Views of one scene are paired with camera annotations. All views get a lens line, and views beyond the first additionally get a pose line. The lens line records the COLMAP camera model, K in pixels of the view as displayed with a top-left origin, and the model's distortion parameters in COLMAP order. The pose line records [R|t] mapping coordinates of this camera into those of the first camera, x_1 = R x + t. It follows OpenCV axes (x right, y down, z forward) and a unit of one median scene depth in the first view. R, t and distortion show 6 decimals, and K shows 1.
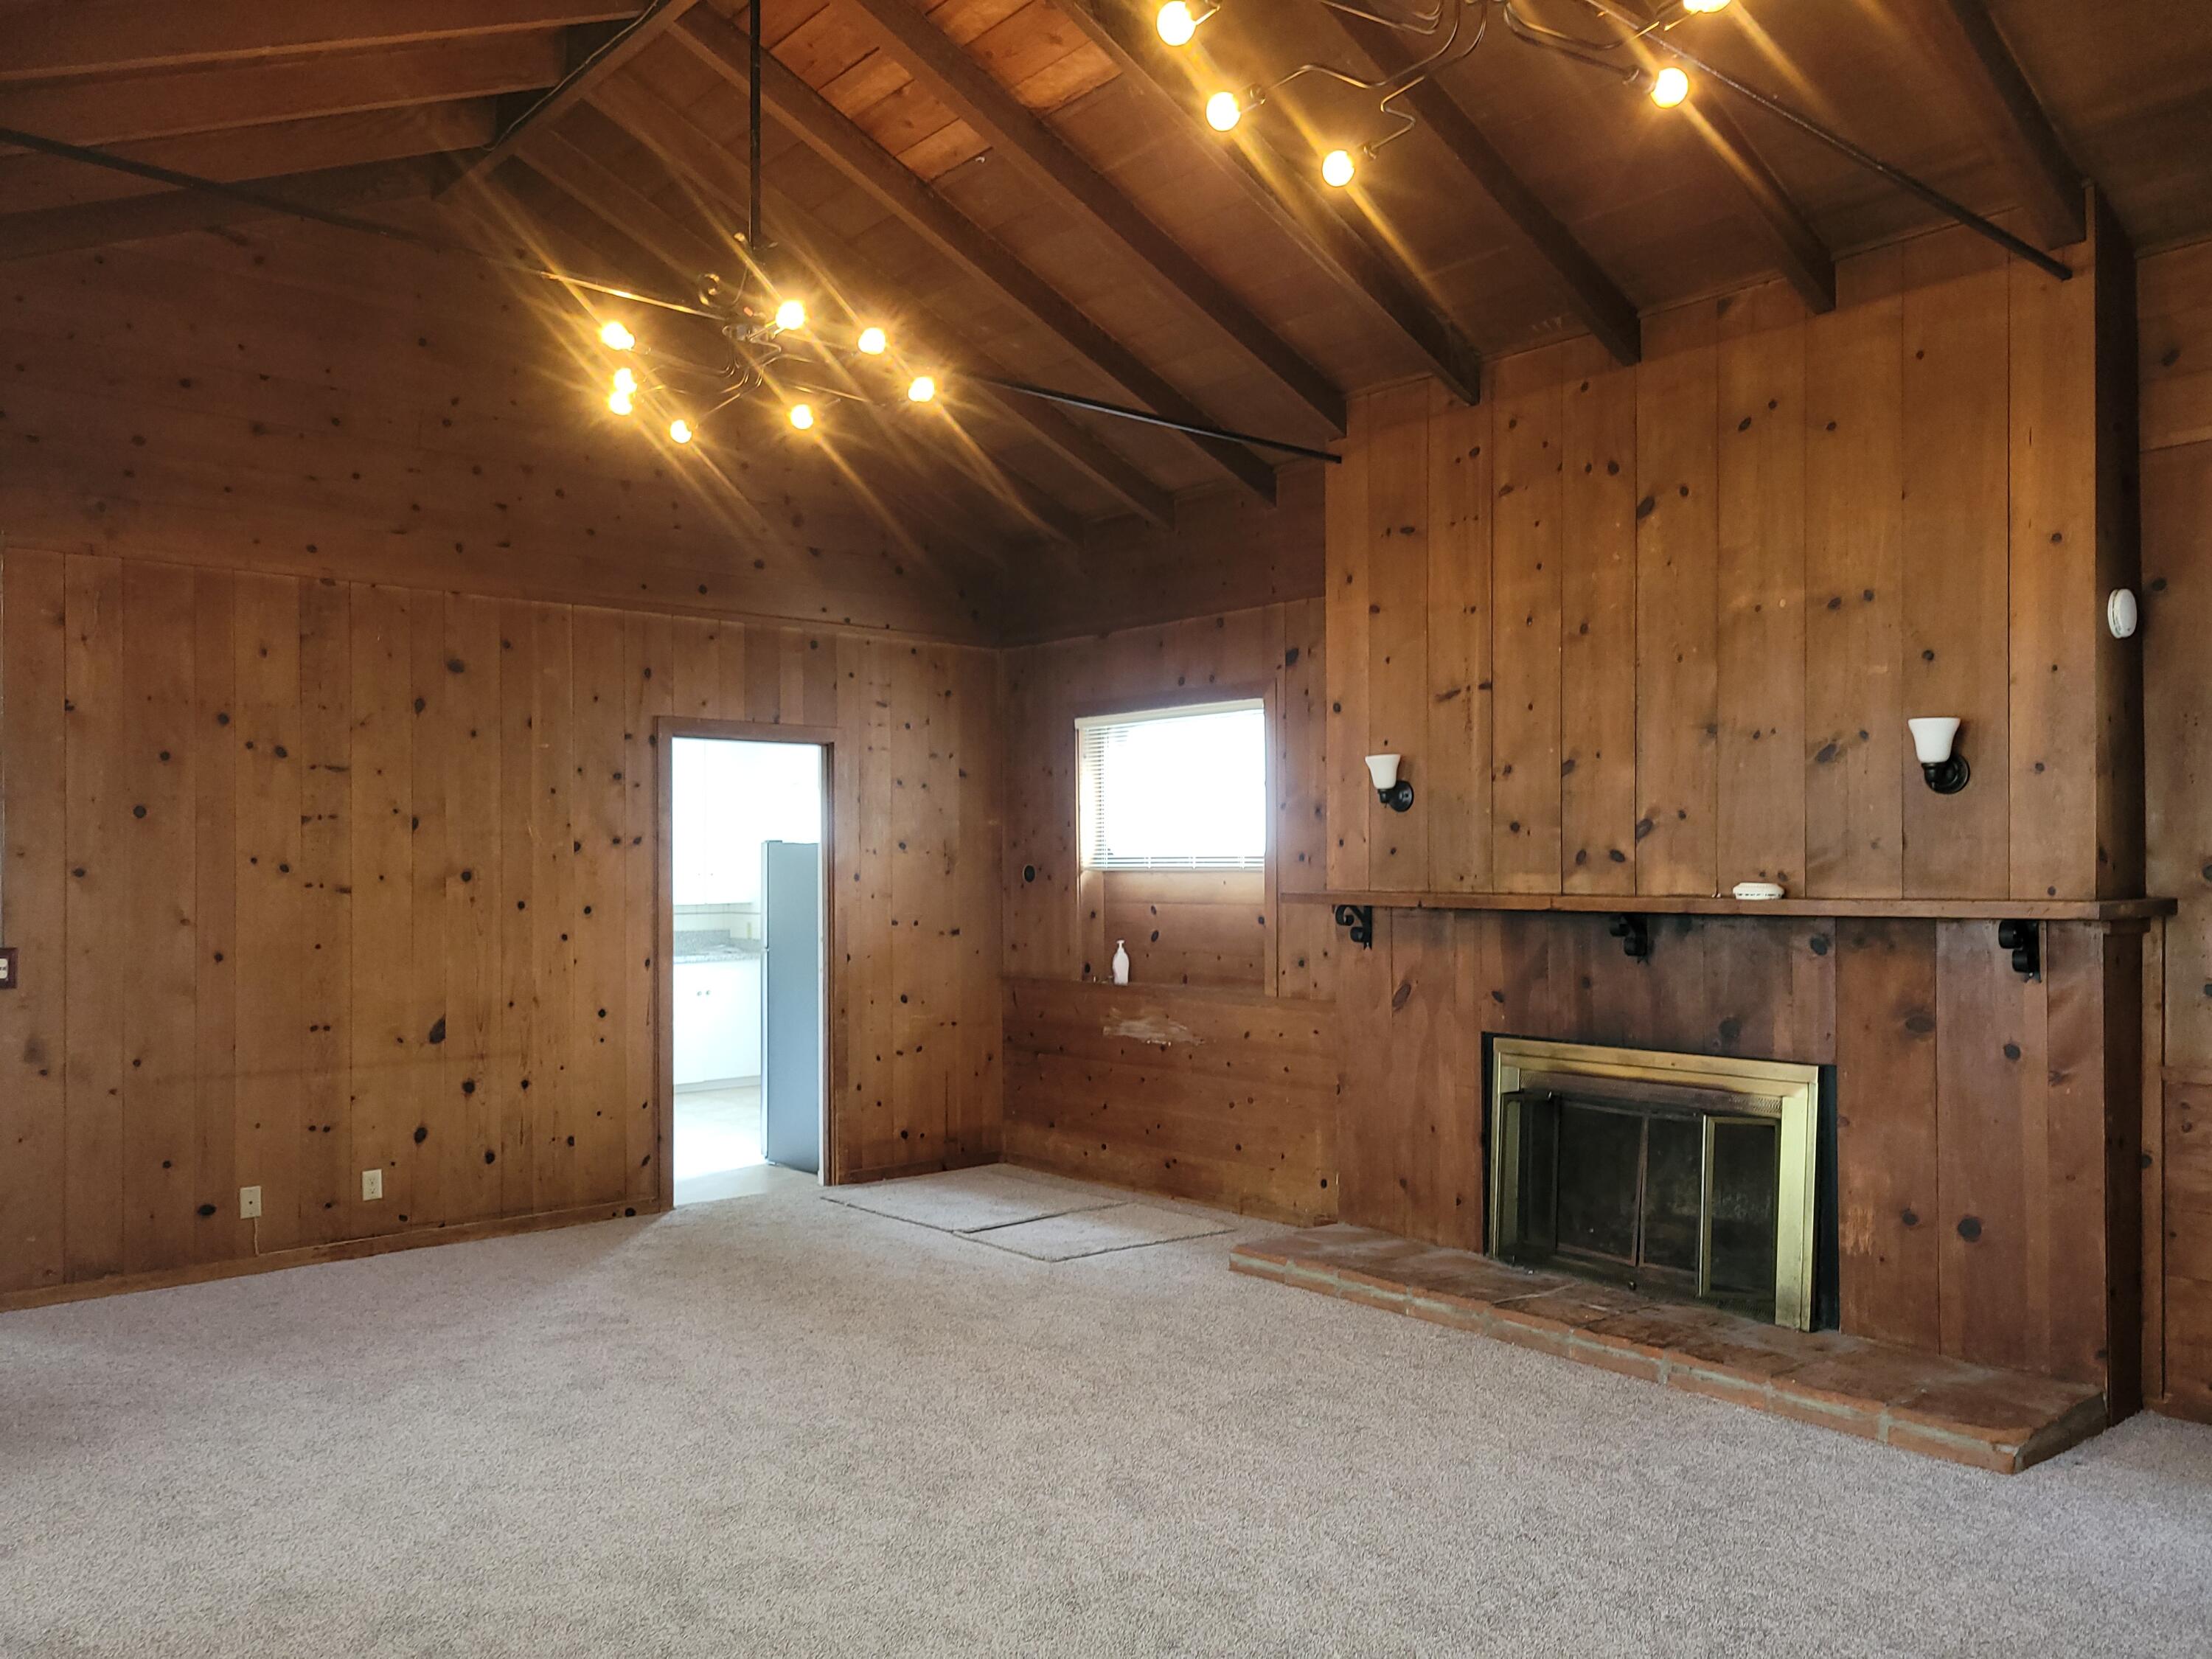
lens RADIAL K [[1623.0, 0, 1106.0], [0, 1623.0, 829.5], [0, 0, 1]] dist [0.002226, 0.001637]
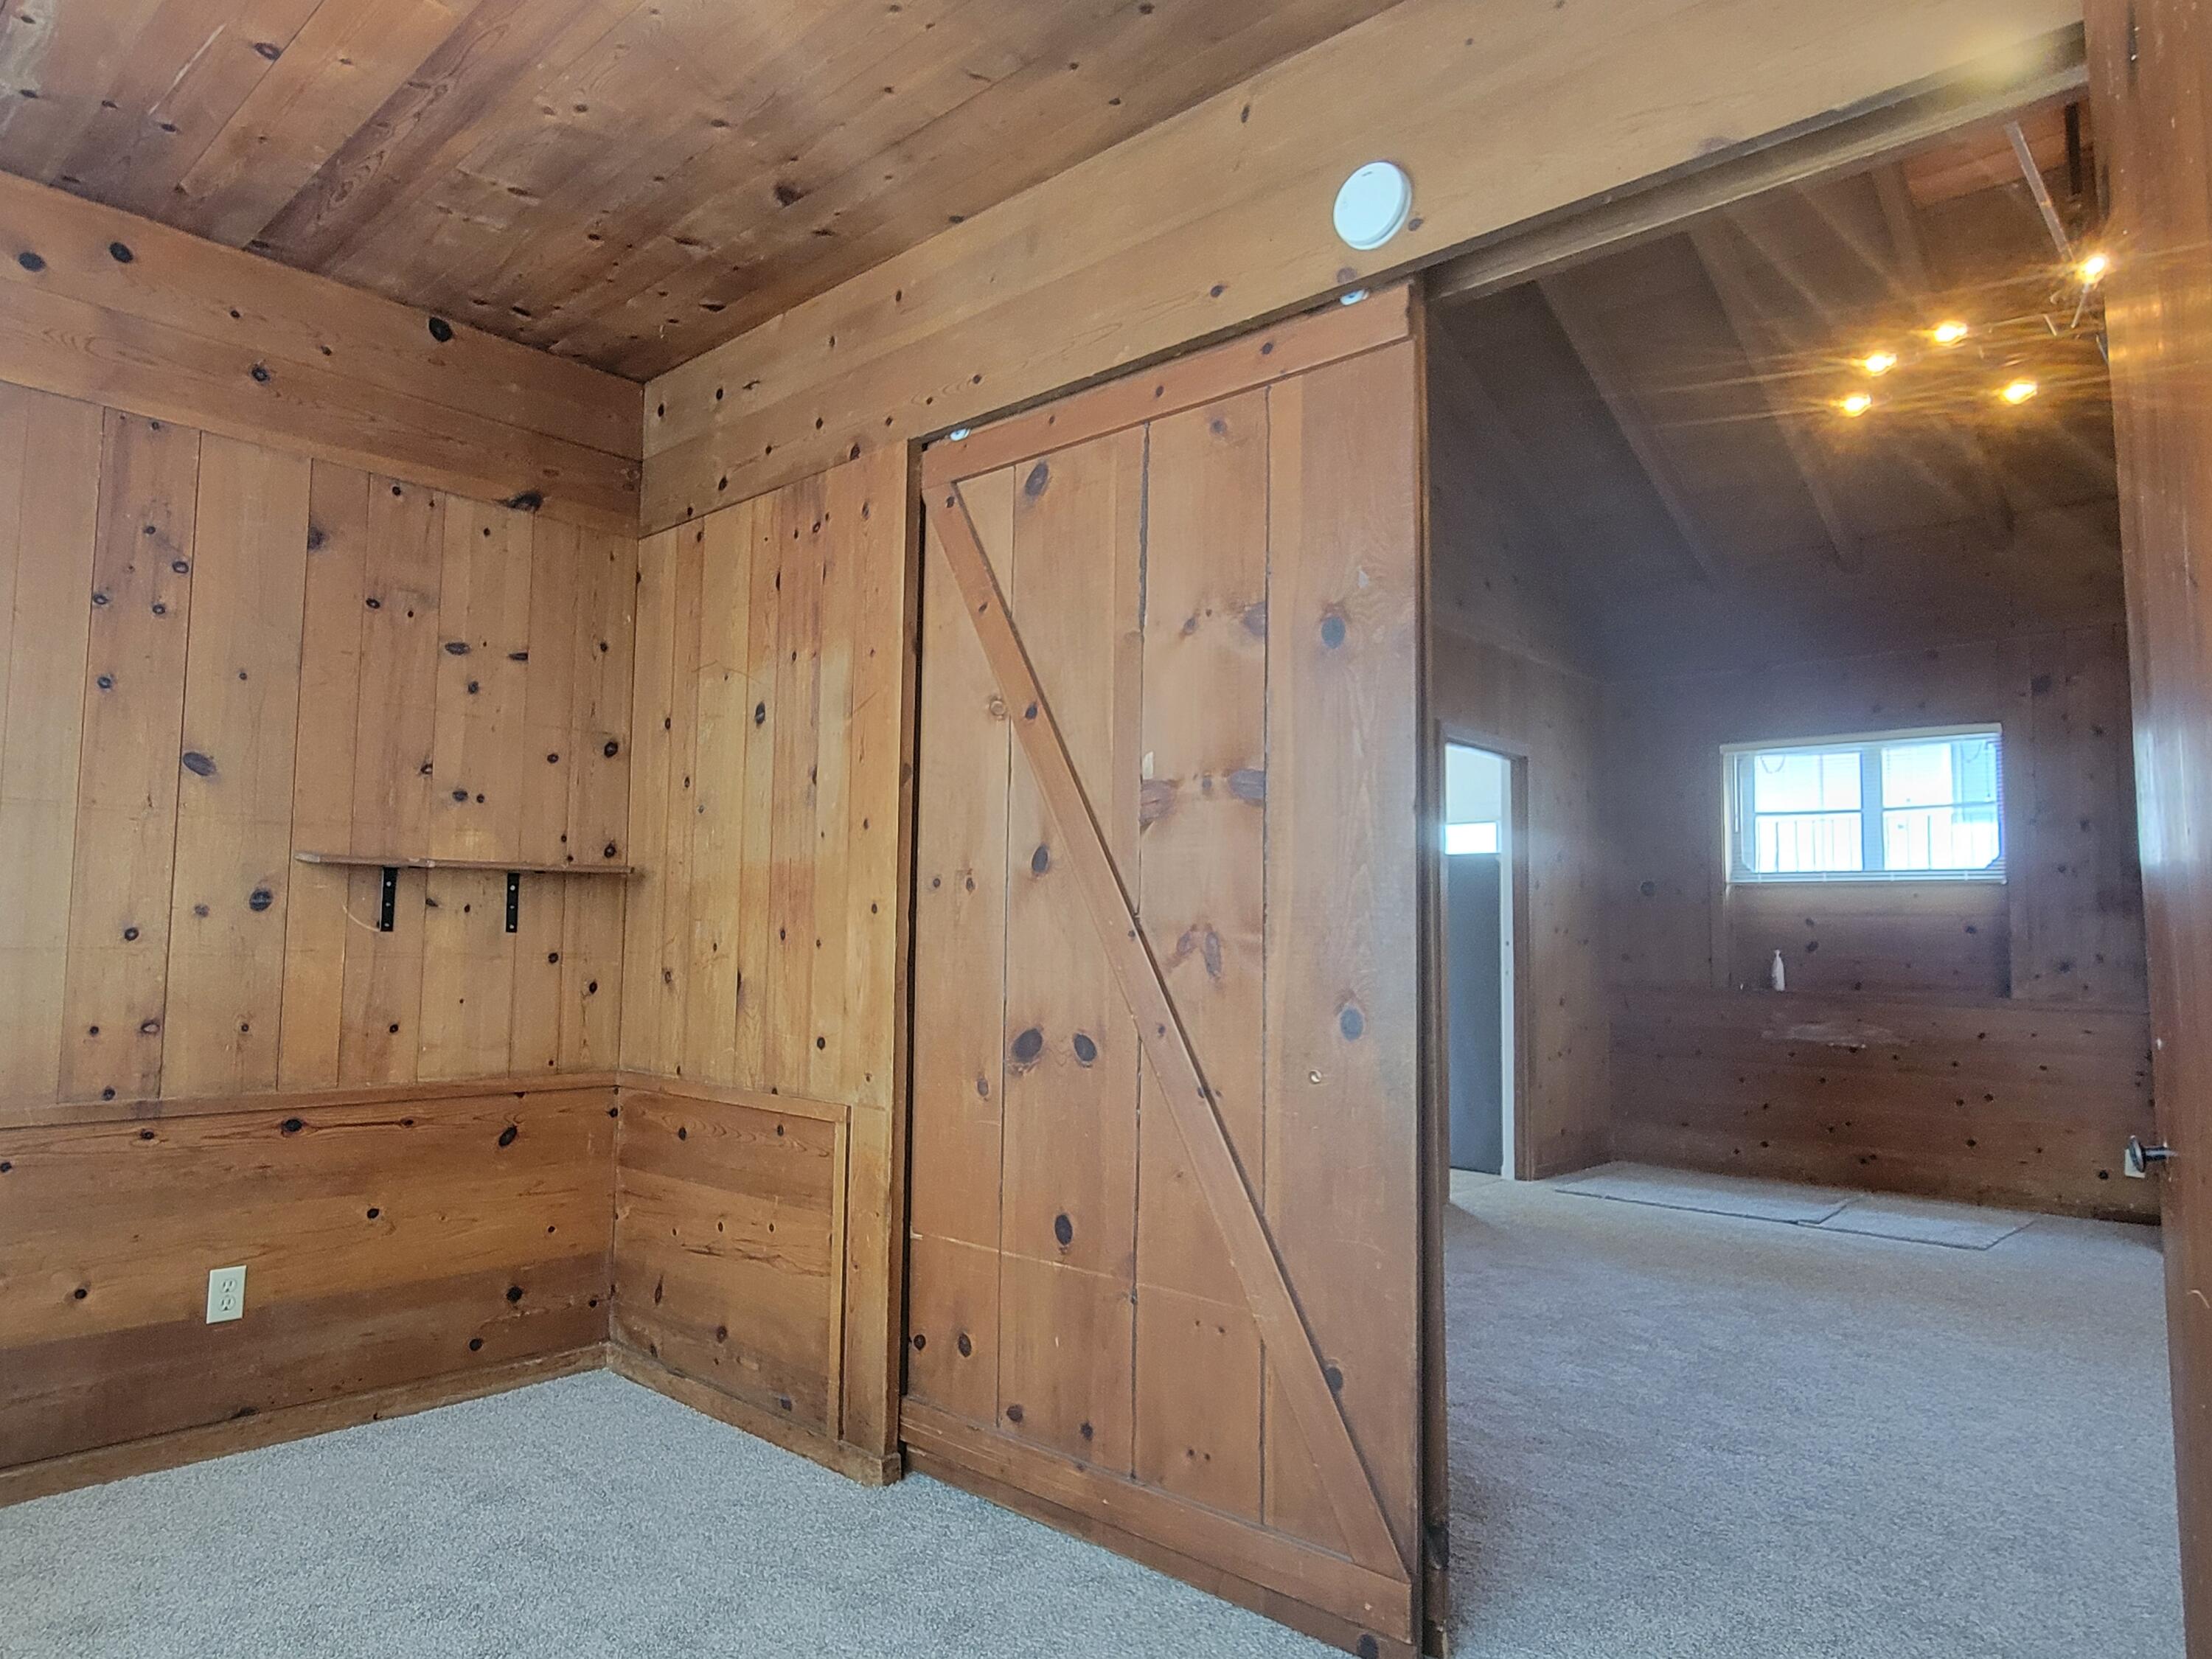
lens RADIAL K [[1396.9, 0, 1054.0], [0, 1396.9, 840.2], [0, 0, 1]] dist [-0.001401, 0.001858]
pose [[0.992969, 0.033674, 0.113485, -0.813805], [-0.028031, 0.998307, -0.050955, 0.080301], [-0.115009, 0.047416, 0.992232, 0.198437]]
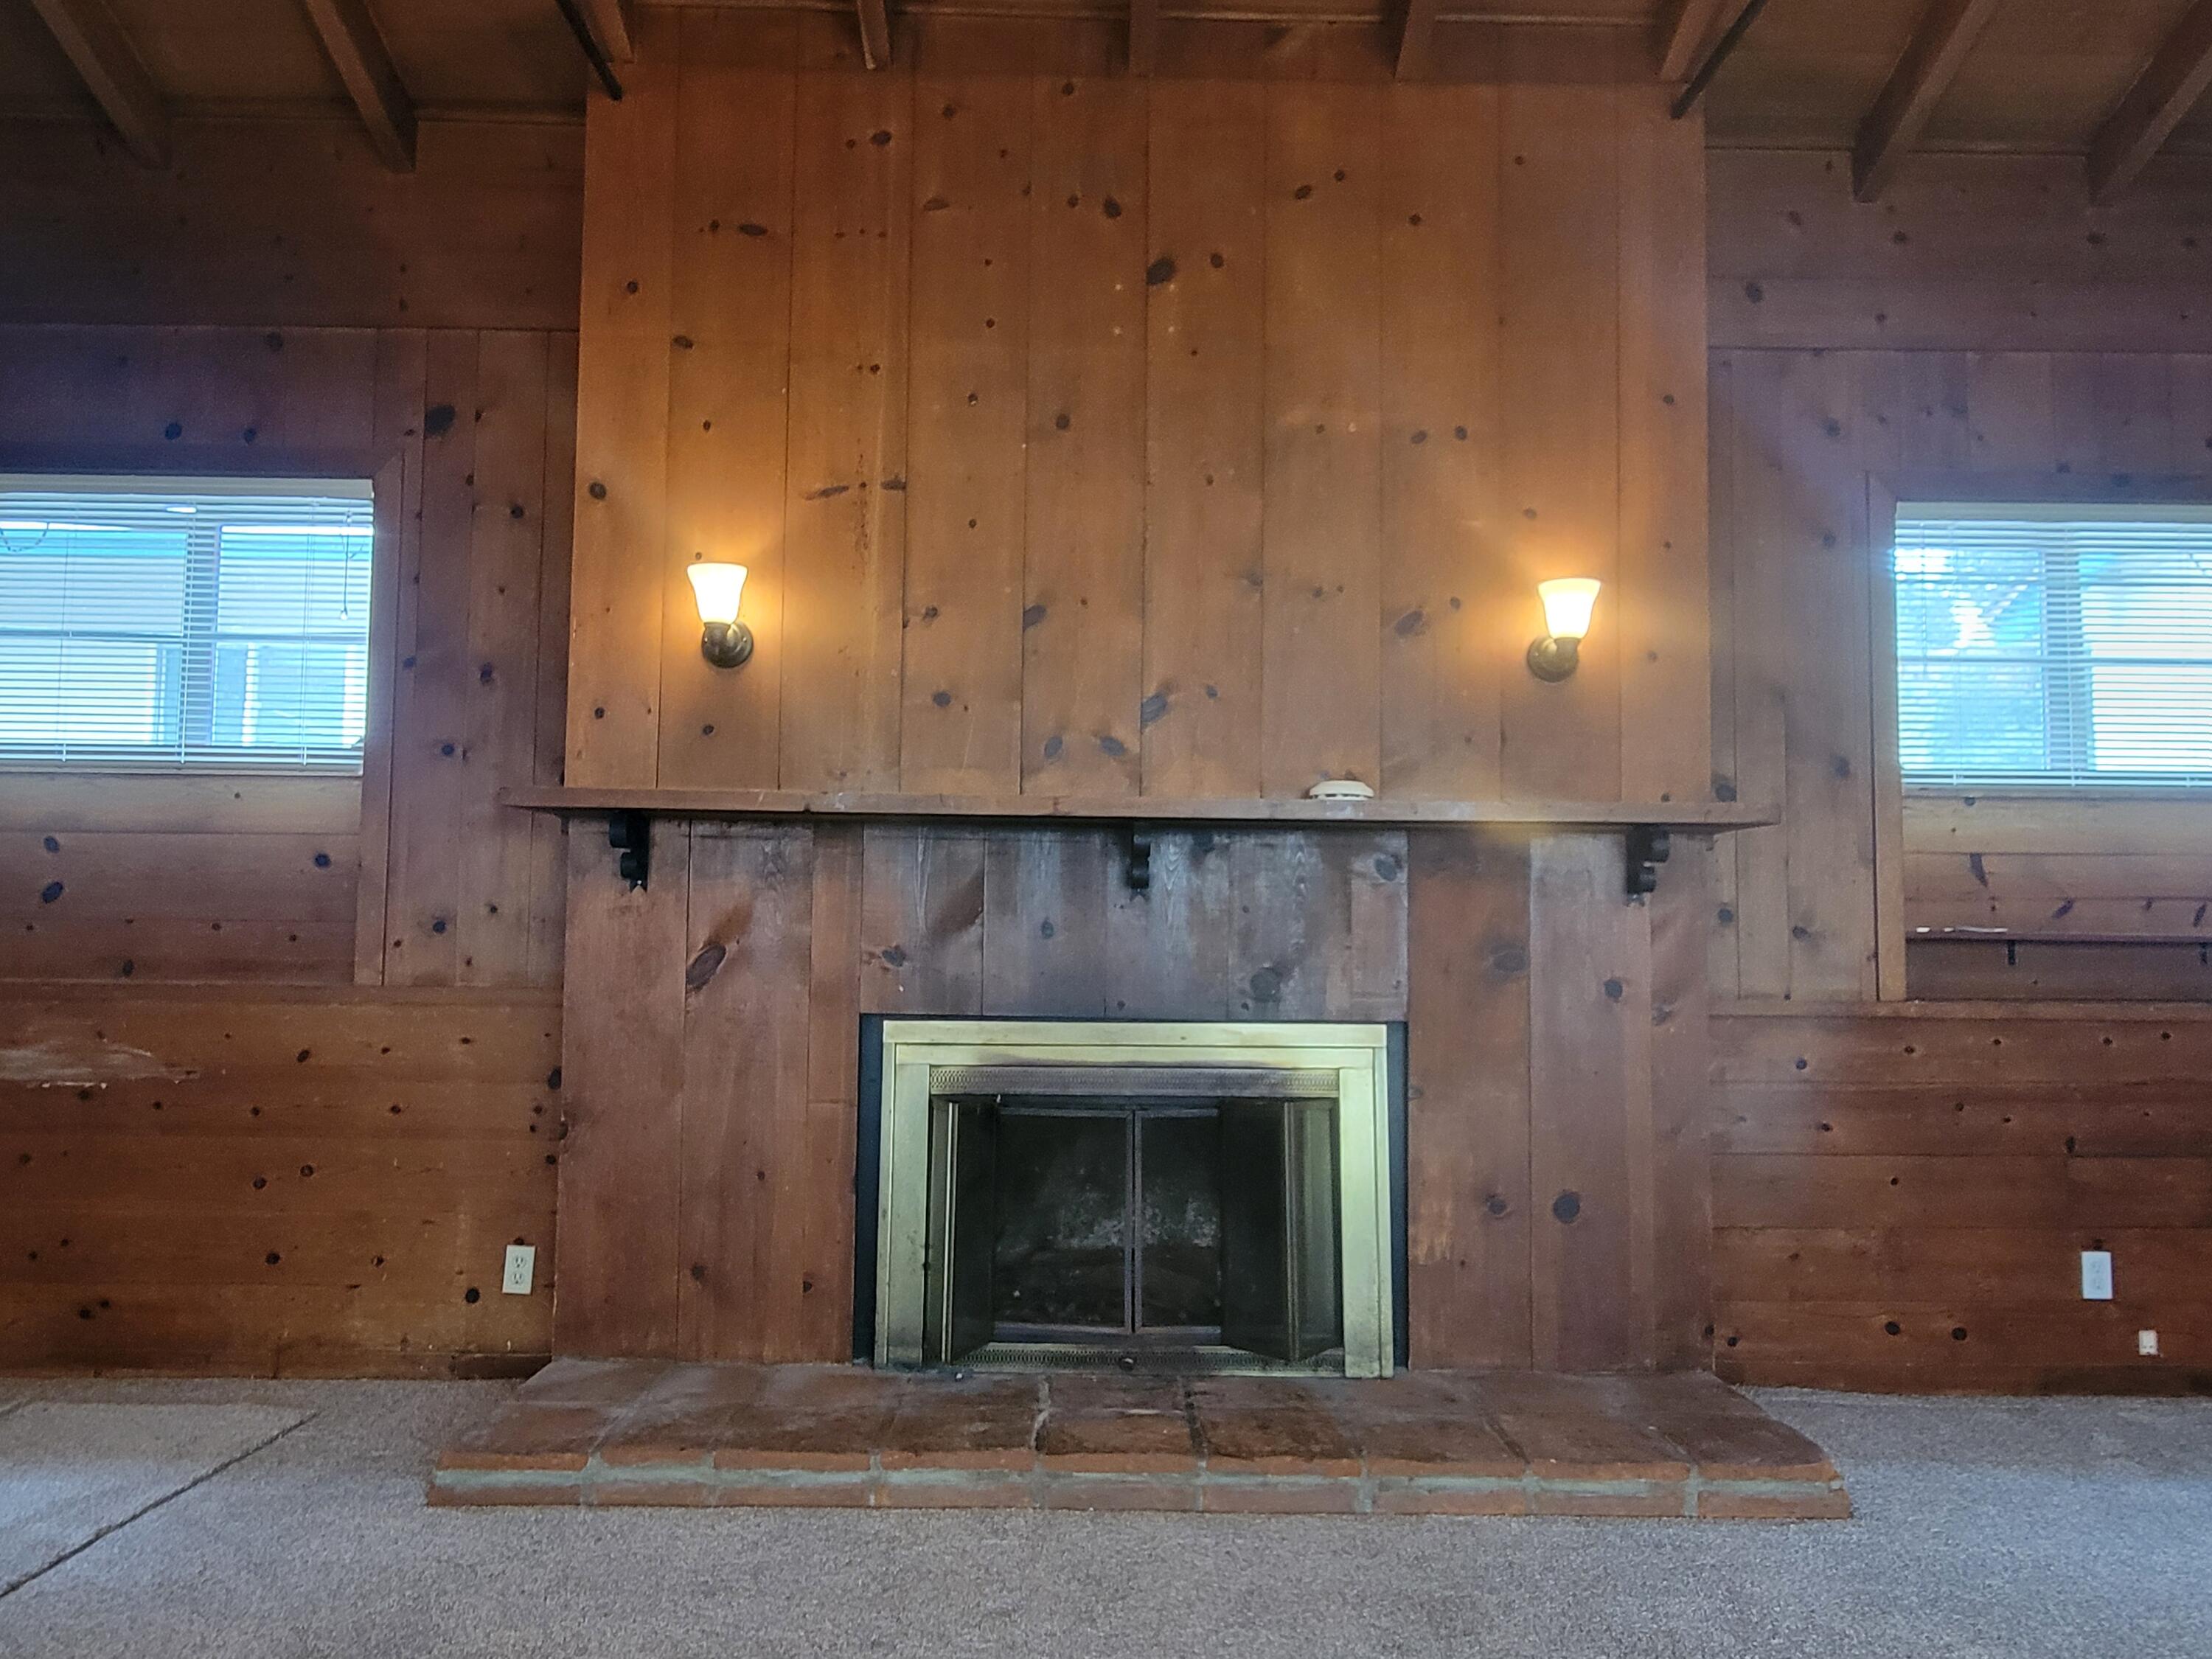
lens RADIAL K [[1396.9, 0, 1054.0], [0, 1396.9, 840.2], [0, 0, 1]] dist [-0.001401, 0.001858]
pose [[0.647106, 0.058266, 0.760170, -0.156185], [-0.031141, 0.998263, -0.050006, 0.087067], [-0.761764, 0.008687, 0.647797, 0.622167]]
